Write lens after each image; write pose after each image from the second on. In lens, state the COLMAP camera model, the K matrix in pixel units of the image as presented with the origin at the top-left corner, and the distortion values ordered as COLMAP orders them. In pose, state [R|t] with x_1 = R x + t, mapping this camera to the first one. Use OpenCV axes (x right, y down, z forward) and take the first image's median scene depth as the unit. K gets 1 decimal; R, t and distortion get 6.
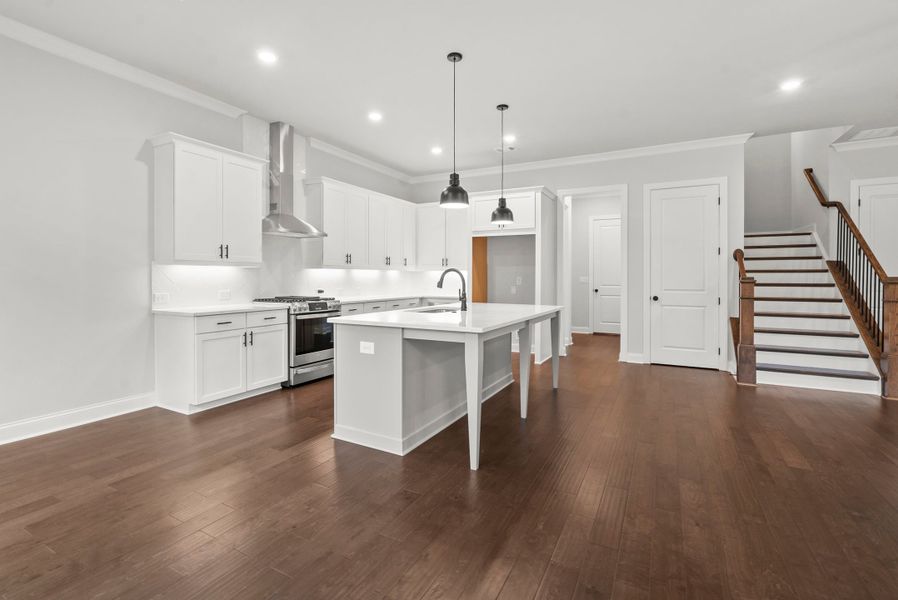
lens RADIAL K [[411.8, 0, 440.1], [0, 411.8, 286.5], [0, 0, 1]] dist [-0.002299, 0.002069]
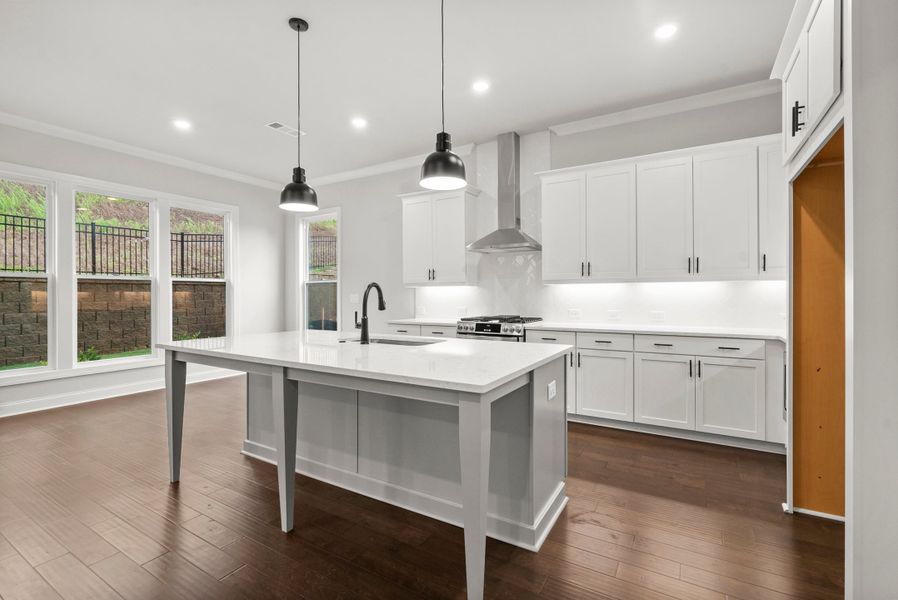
lens RADIAL K [[411.8, 0, 463.5], [0, 411.8, 297.6], [0, 0, 1]] dist [-0.002299, 0.002069]
pose [[-0.008022, 0.002840, -0.999964, 0.611335], [-0.011851, 0.999925, 0.002935, -0.019103], [0.999898, 0.011874, -0.007988, 0.969434]]
